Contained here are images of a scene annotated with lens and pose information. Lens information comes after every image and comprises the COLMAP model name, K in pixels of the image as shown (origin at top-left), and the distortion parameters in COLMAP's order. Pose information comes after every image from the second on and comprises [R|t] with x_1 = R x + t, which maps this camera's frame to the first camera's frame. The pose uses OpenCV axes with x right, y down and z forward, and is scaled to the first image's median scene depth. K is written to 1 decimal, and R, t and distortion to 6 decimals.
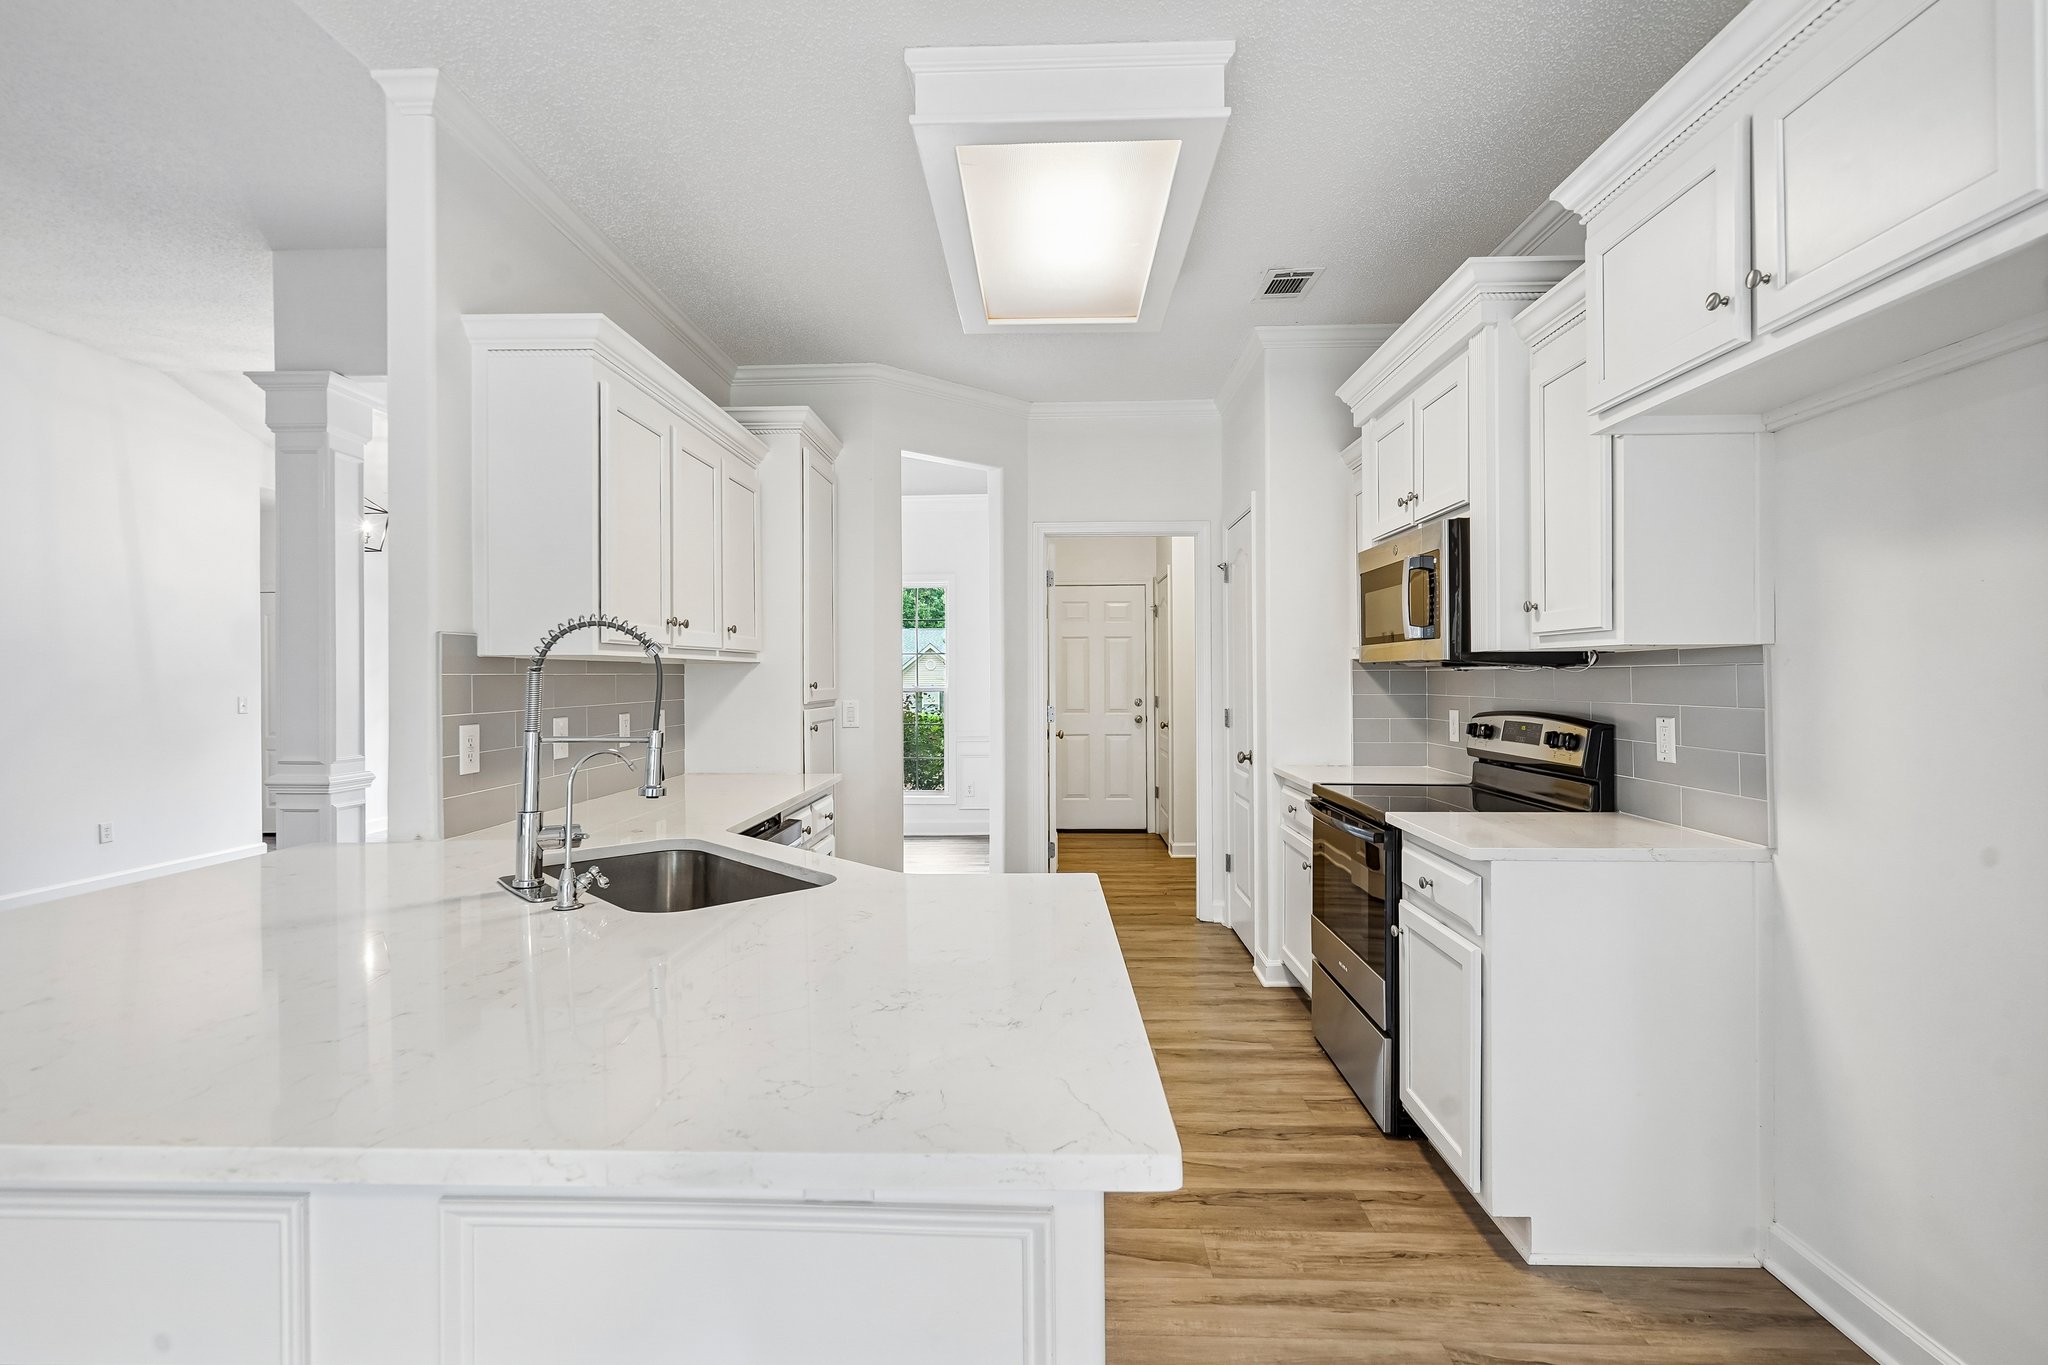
lens RADIAL K [[941.5, 0, 1024.0], [0, 941.5, 682.5], [0, 0, 1]] dist [-0.002679, 0.000710]
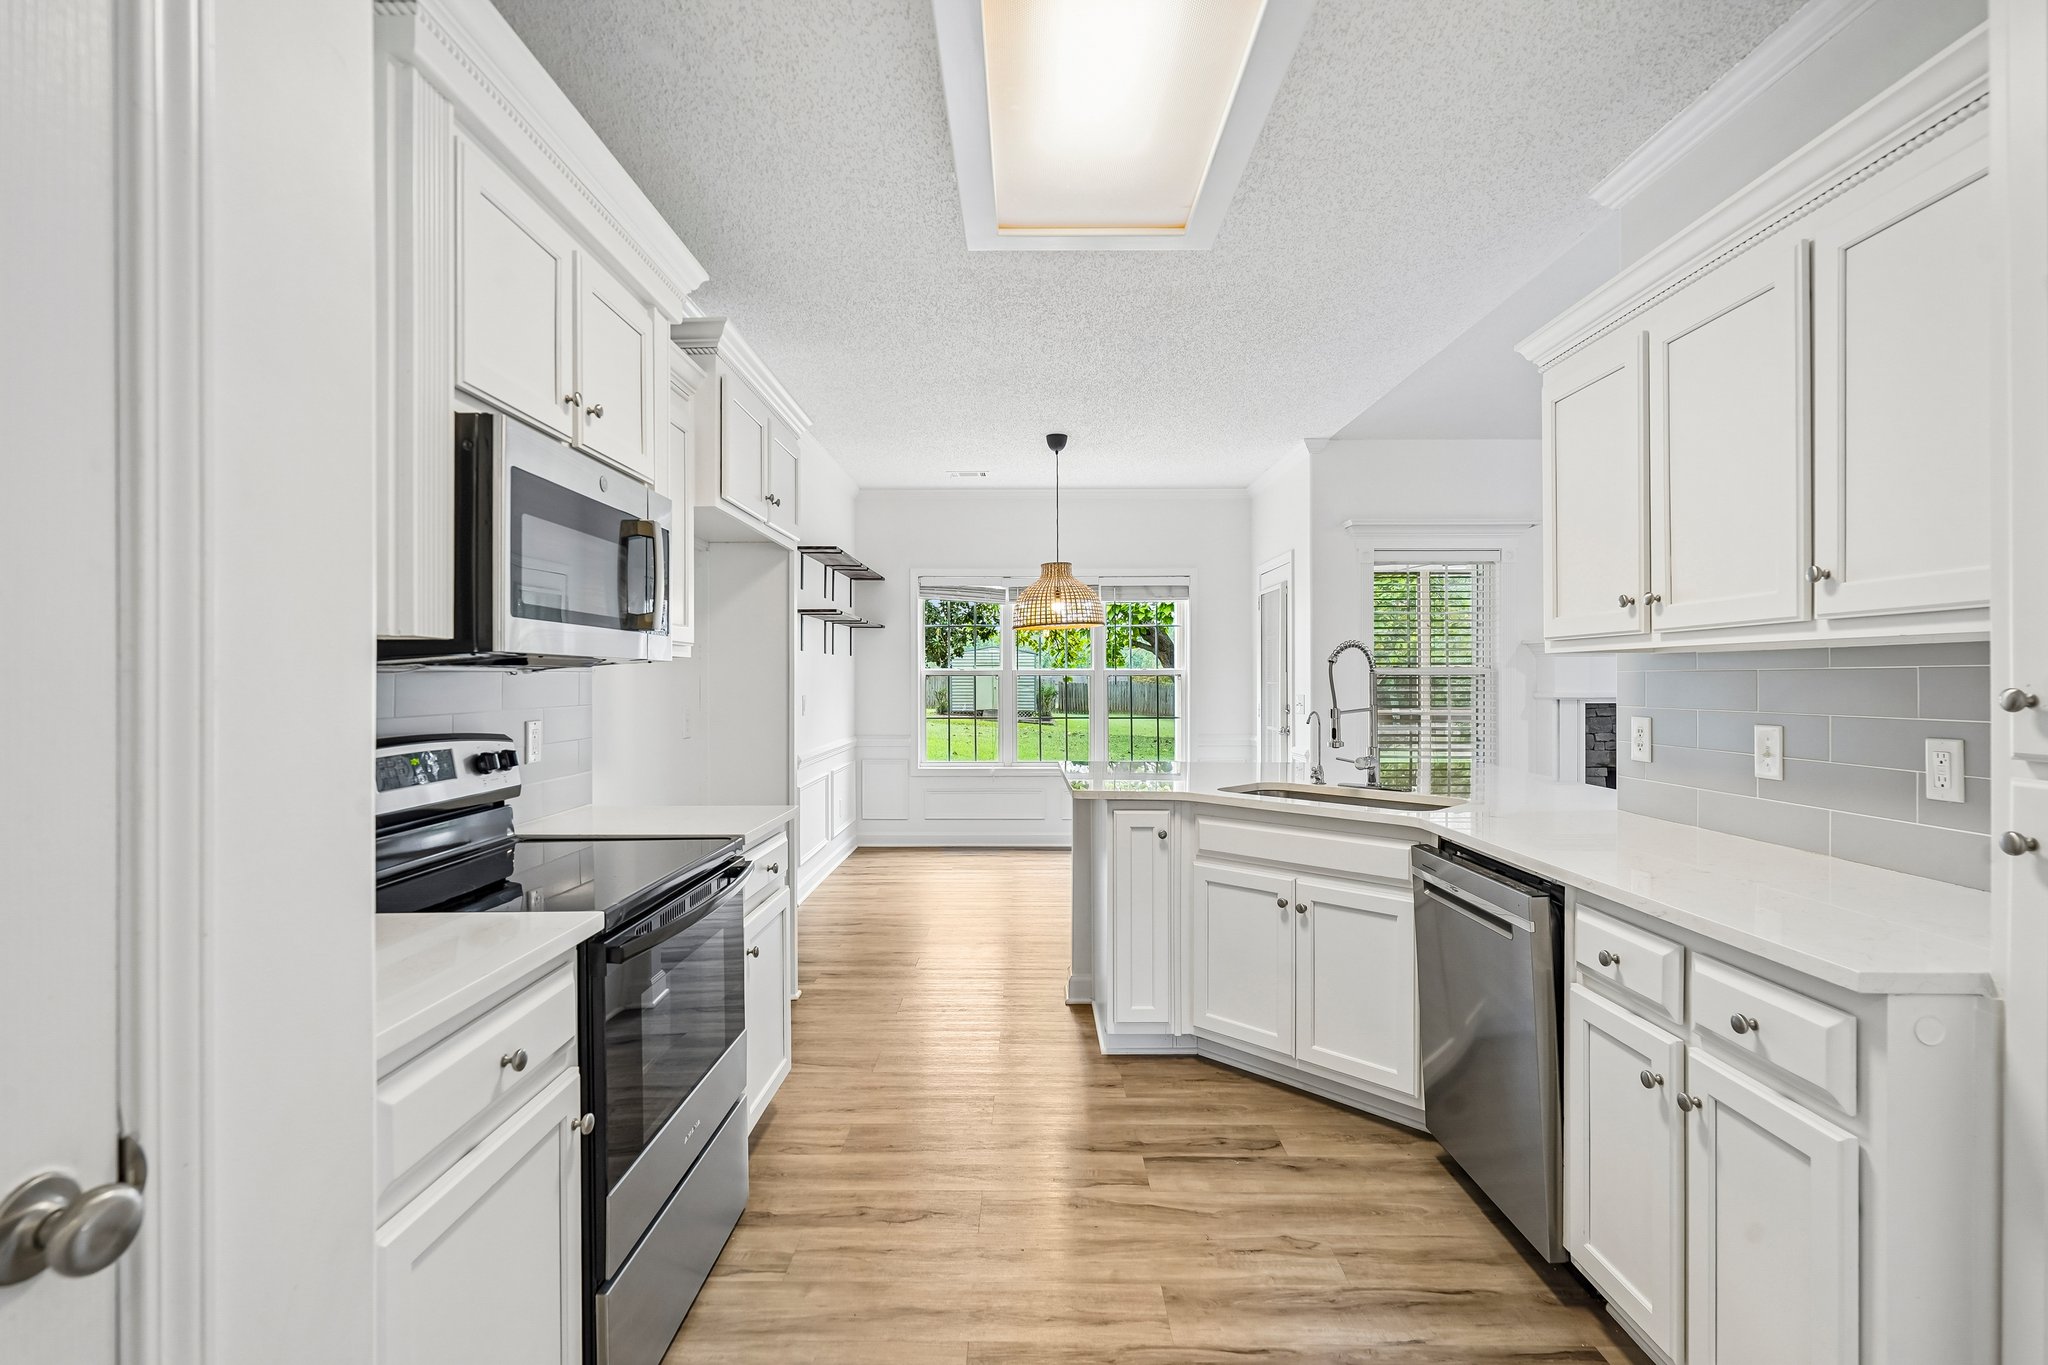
lens RADIAL K [[944.8, 0, 1023.7], [0, 944.8, 674.7], [0, 0, 1]] dist [-0.001660, 0.000482]
pose [[-0.999697, 0.009790, -0.022582, 0.131878], [0.009709, 0.999946, 0.003683, -0.010308], [0.022617, 0.003463, -0.999738, 1.749958]]
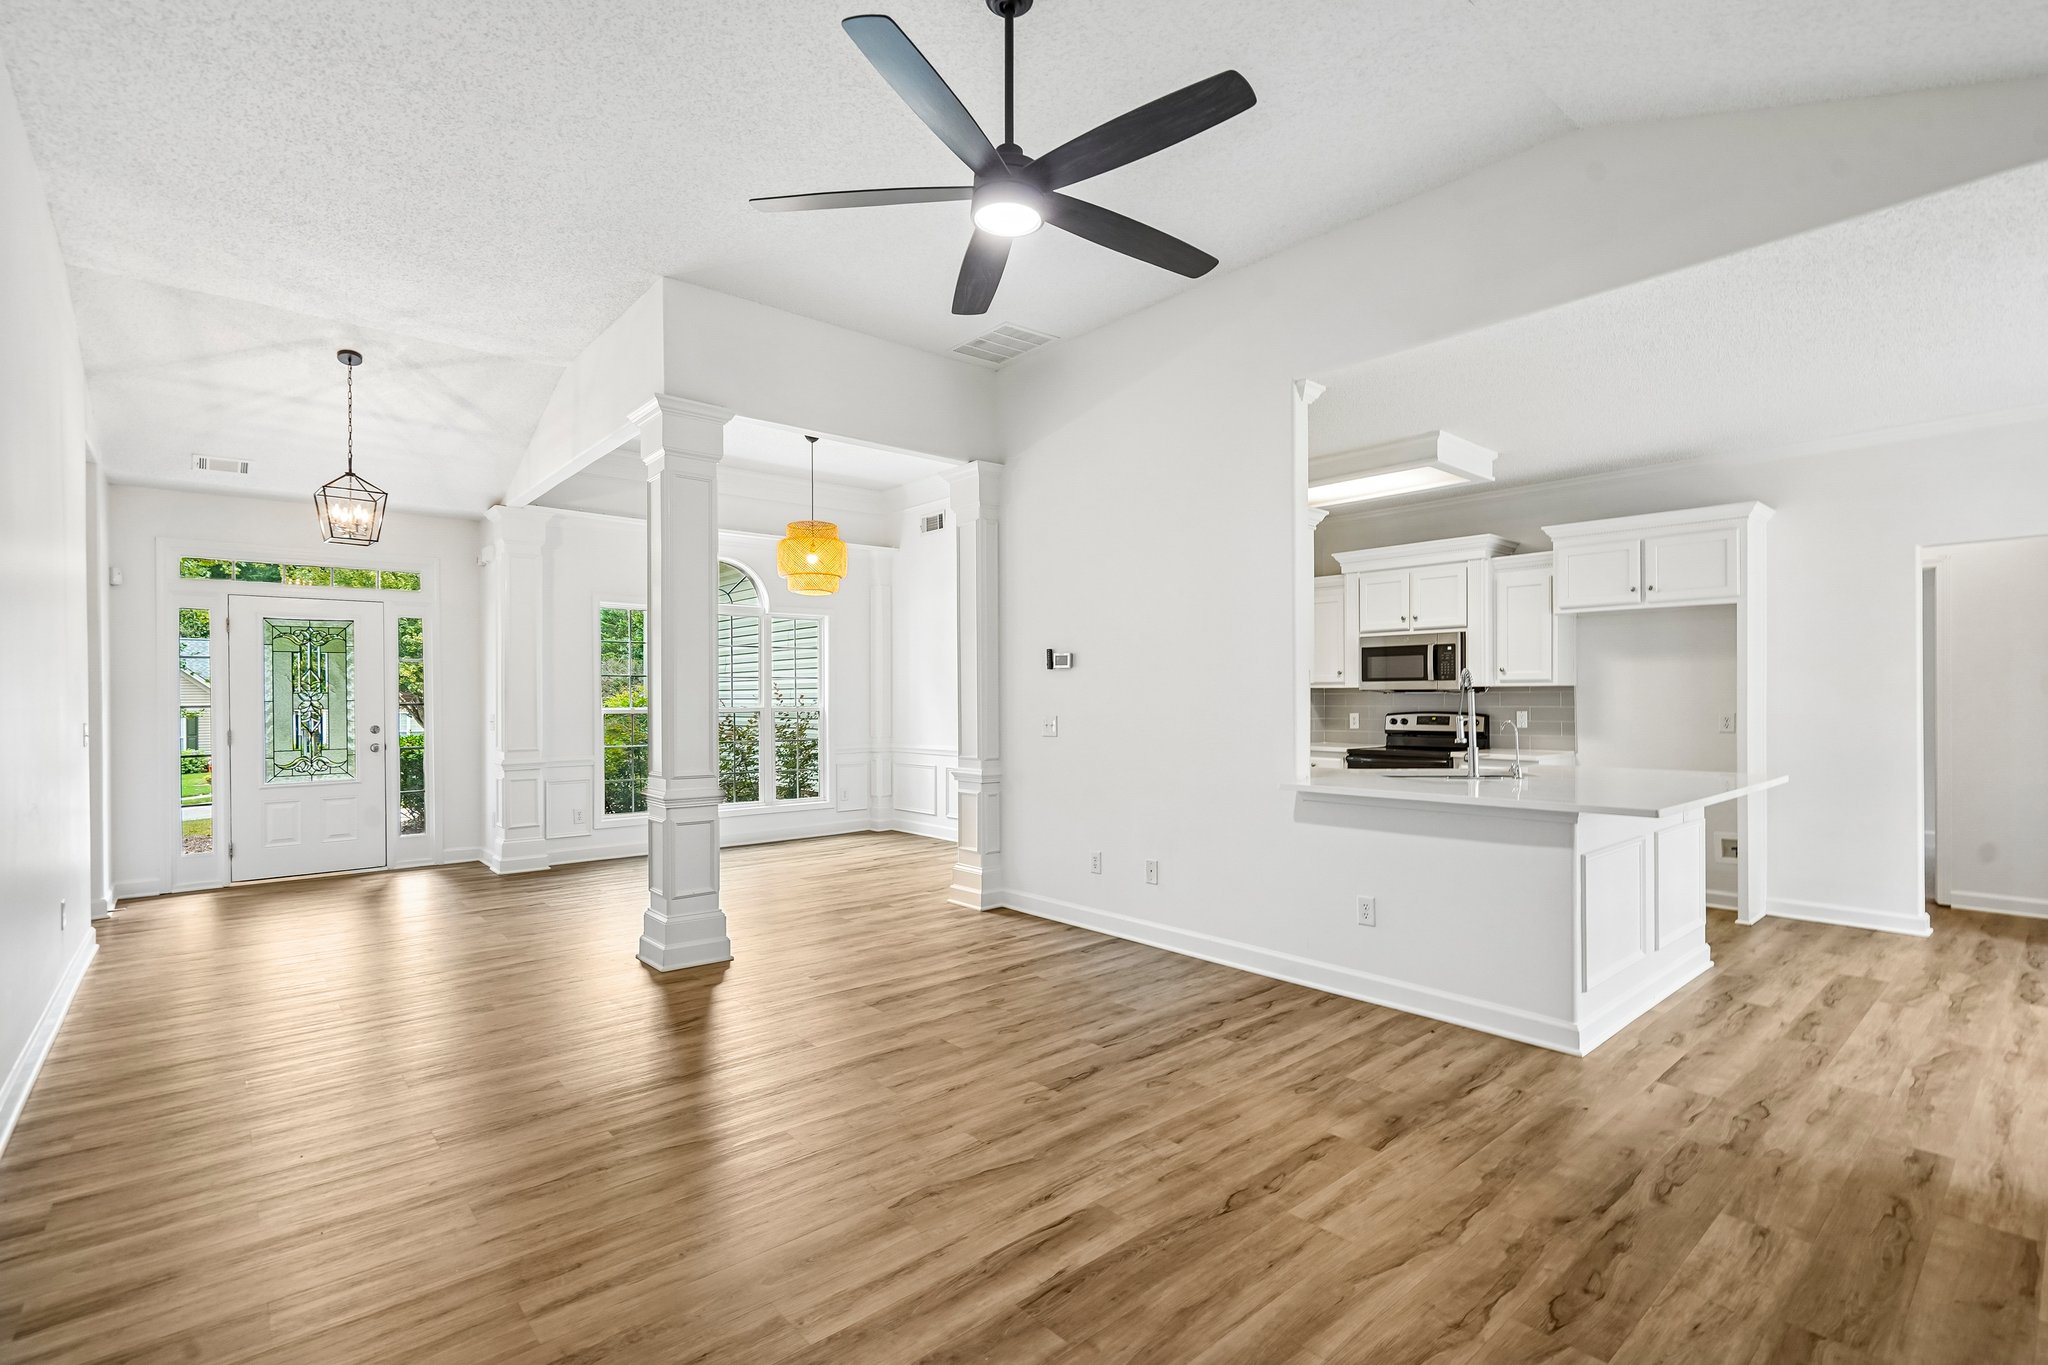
lens RADIAL K [[939.7, 0, 1022.0], [0, 939.7, 698.5], [0, 0, 1]] dist [0.000106, 0.000358]
pose [[0.733244, 0.002851, 0.679960, -1.904891], [0.005000, 0.999942, -0.009585, 0.016972], [-0.679948, 0.010428, 0.733186, -0.017556]]
